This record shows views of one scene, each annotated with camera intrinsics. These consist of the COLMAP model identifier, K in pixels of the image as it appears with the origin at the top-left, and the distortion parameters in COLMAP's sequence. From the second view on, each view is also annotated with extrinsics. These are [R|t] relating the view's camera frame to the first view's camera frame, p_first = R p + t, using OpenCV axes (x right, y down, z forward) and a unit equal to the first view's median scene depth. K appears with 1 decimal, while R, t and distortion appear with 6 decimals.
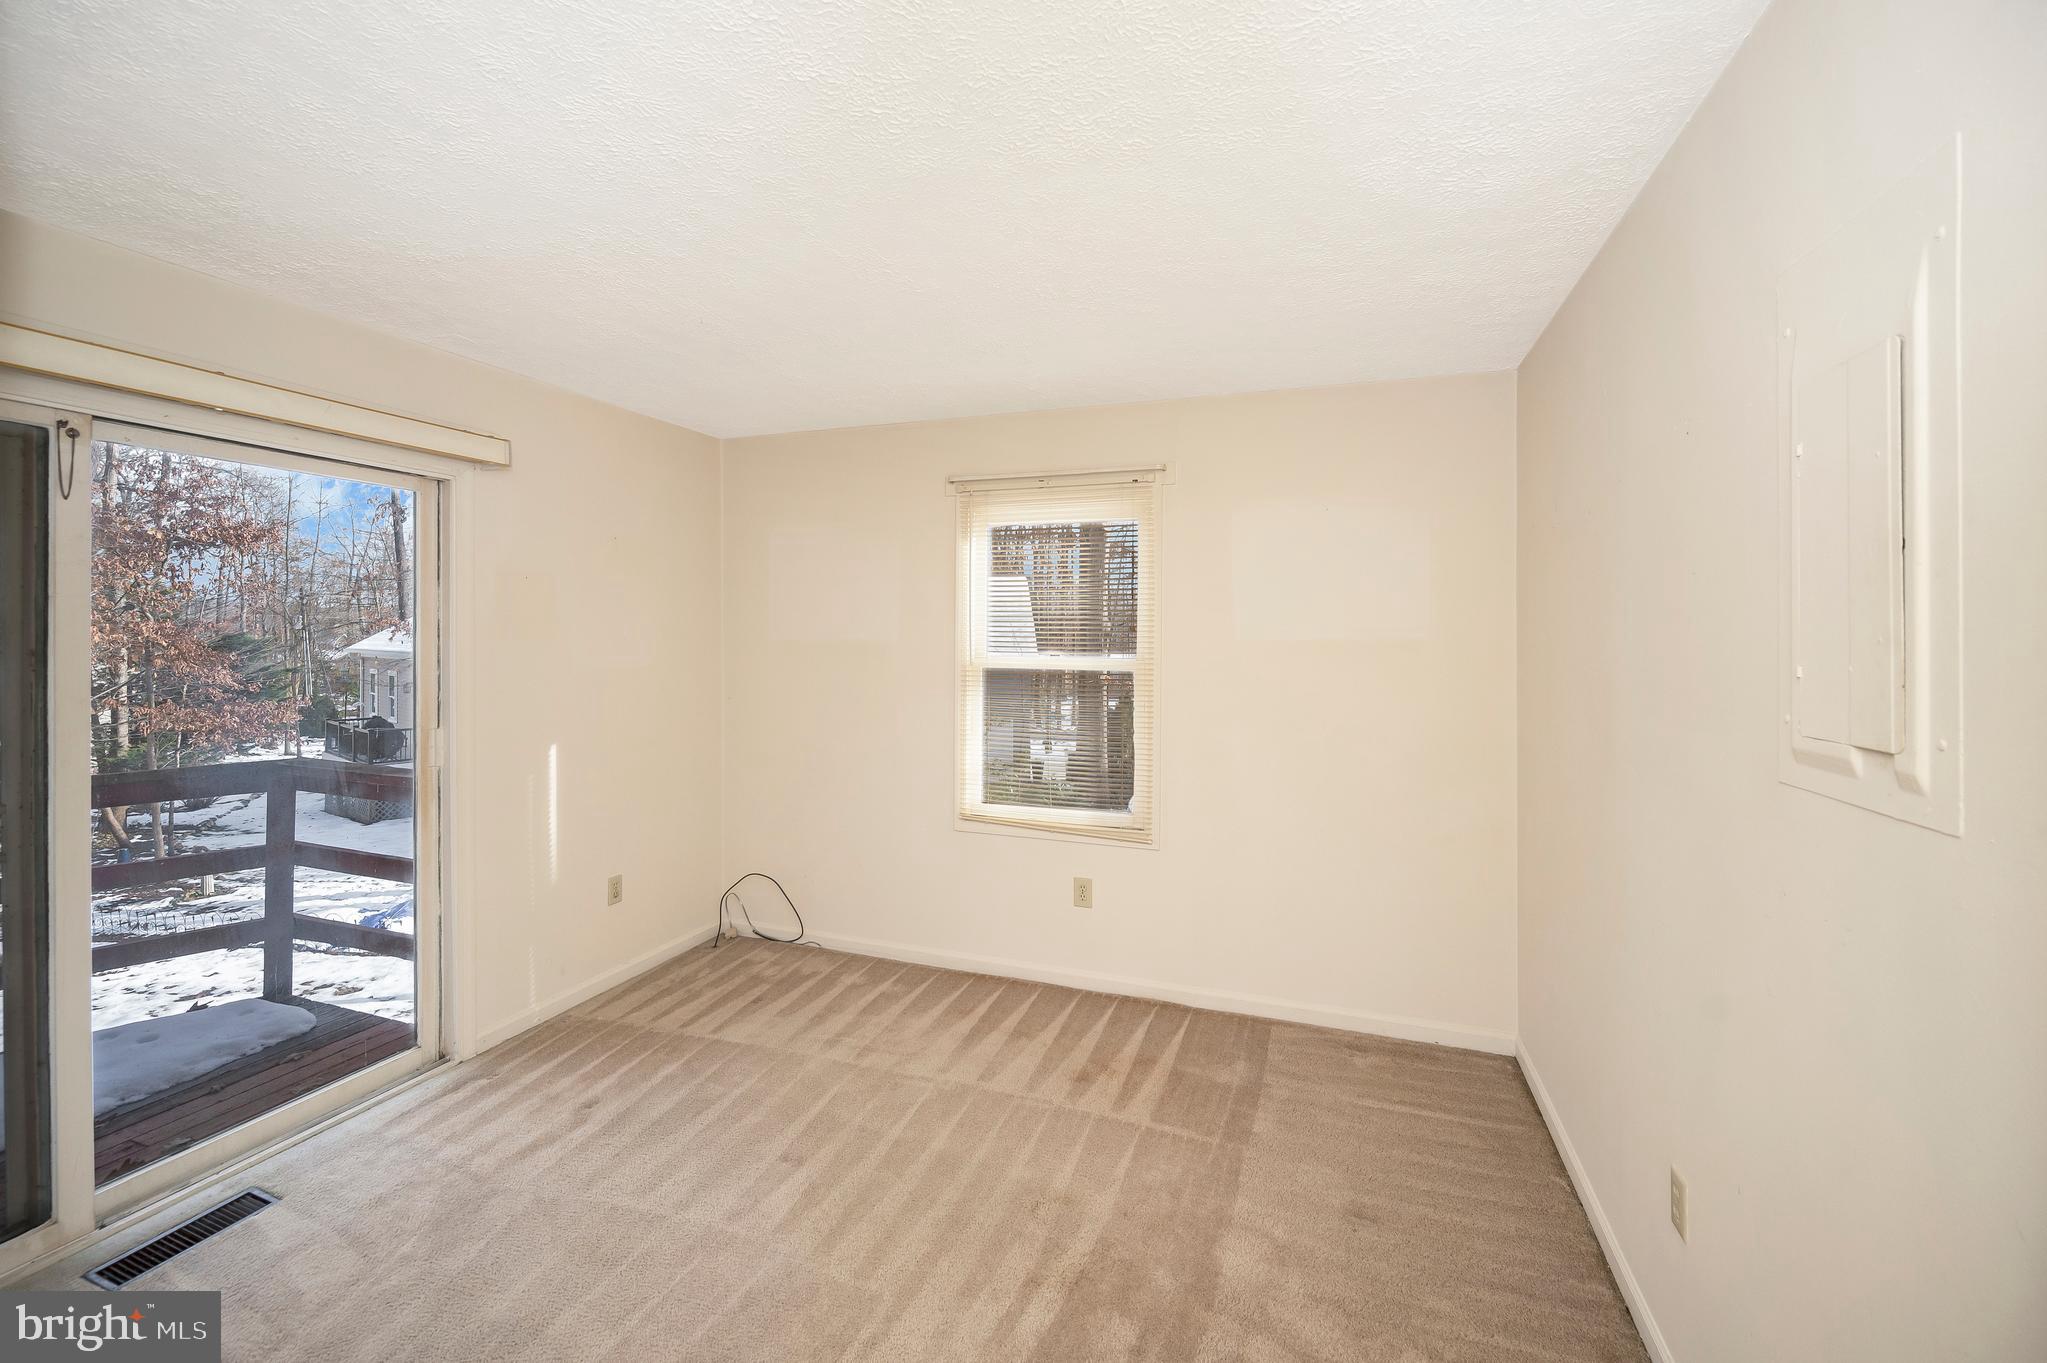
lens RADIAL K [[847.0, 0, 999.5], [0, 847.0, 634.0], [0, 0, 1]] dist [0.006904, -0.000240]
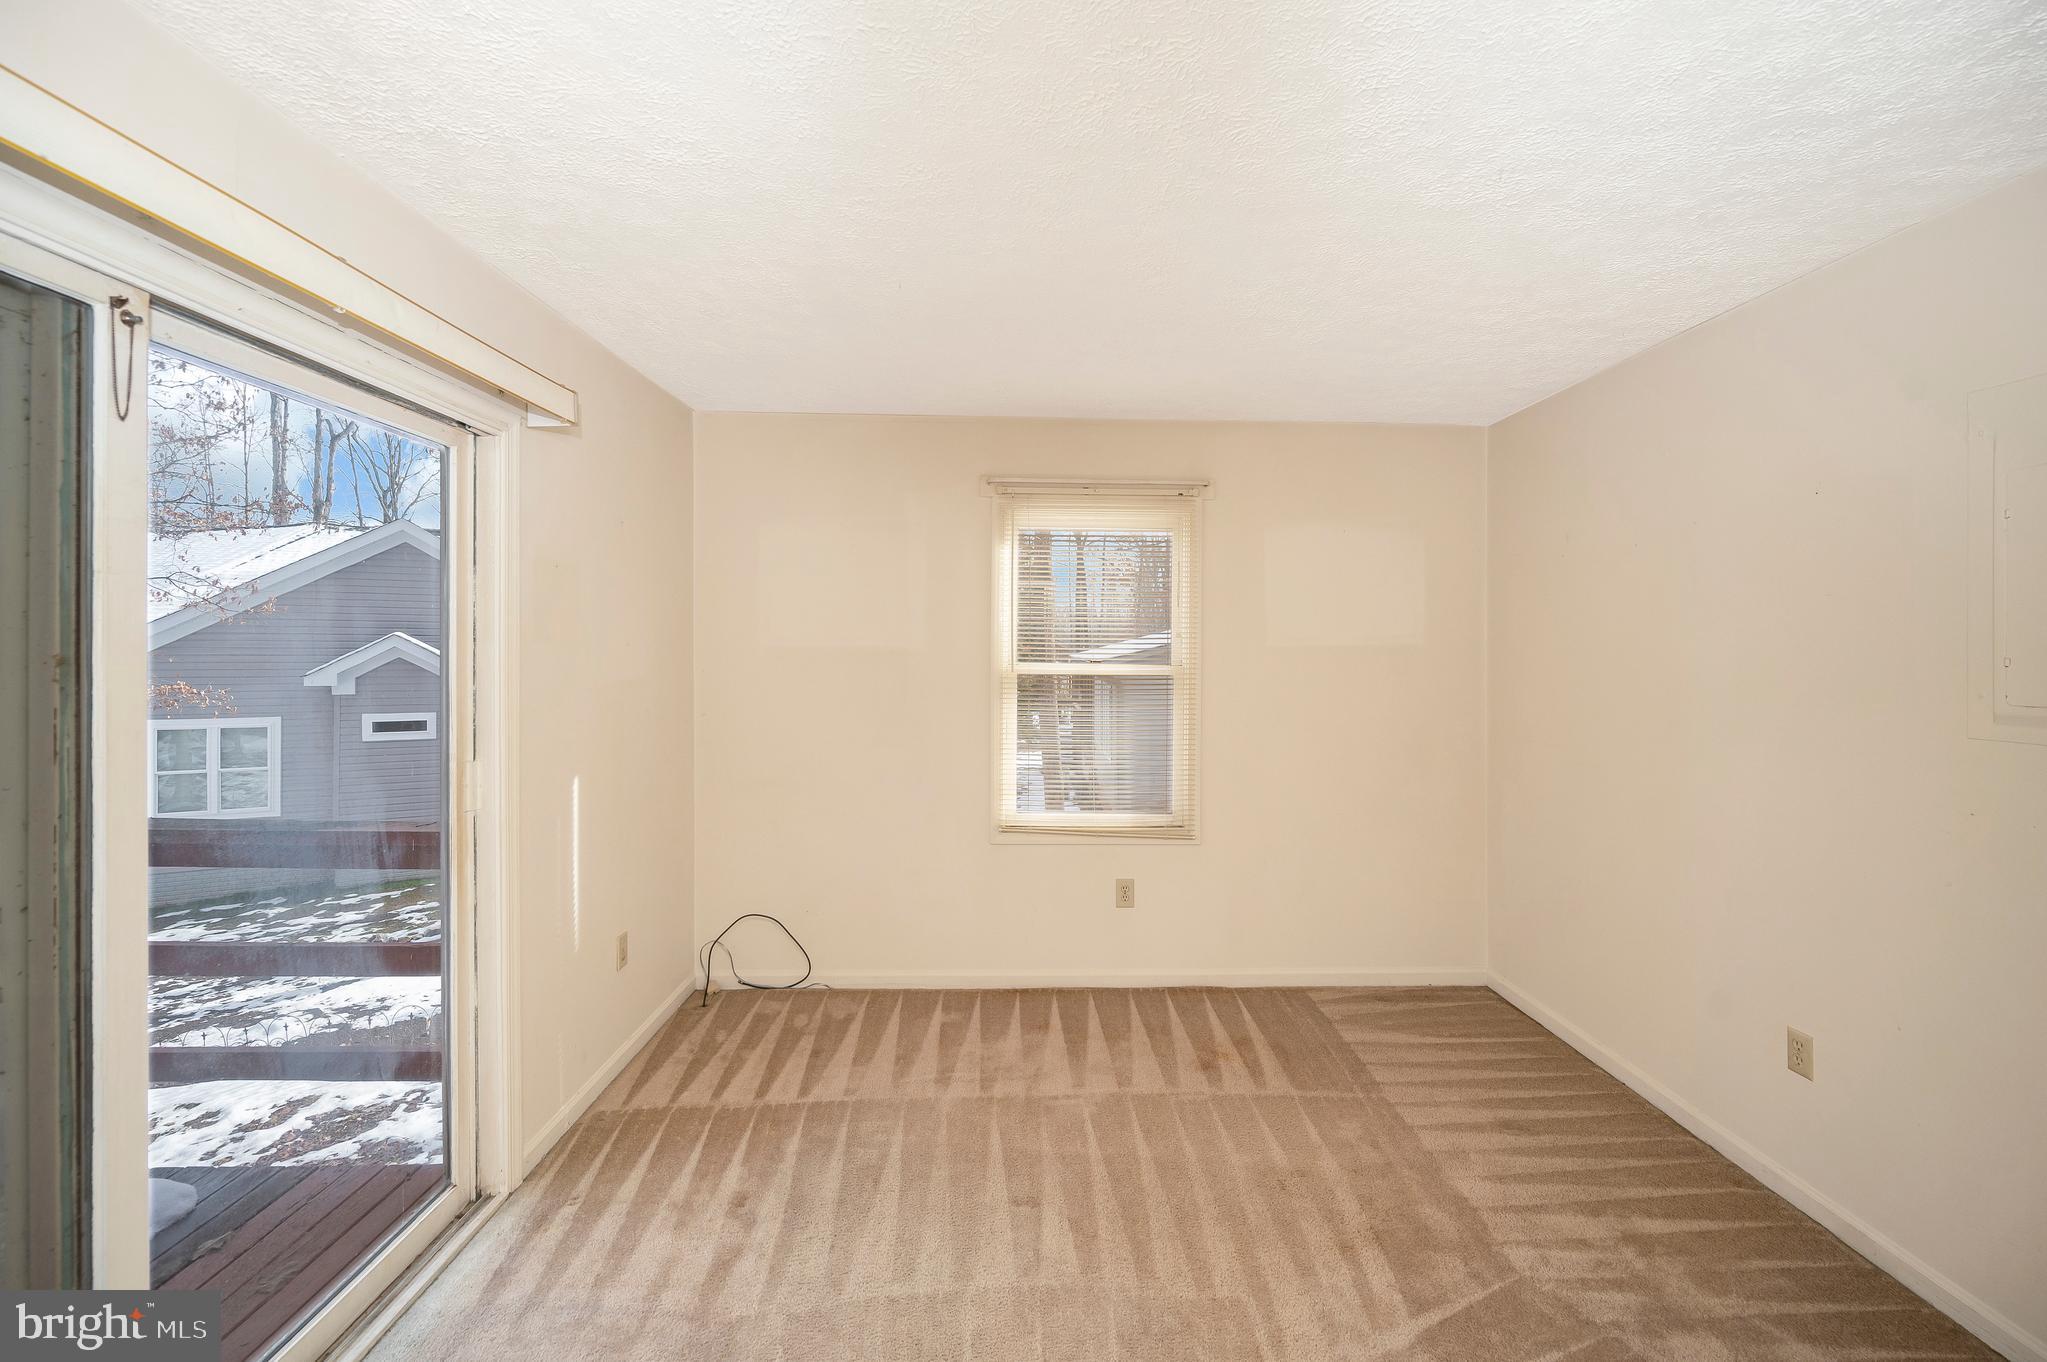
lens RADIAL K [[857.1, 0, 1032.8], [0, 857.1, 643.4], [0, 0, 1]] dist [0.003640, 0.001094]
pose [[0.926569, 0.001746, 0.376120, -0.434531], [-0.001523, 0.999998, -0.000891, 0.004829], [-0.376121, 0.000253, 0.926571, 0.090549]]
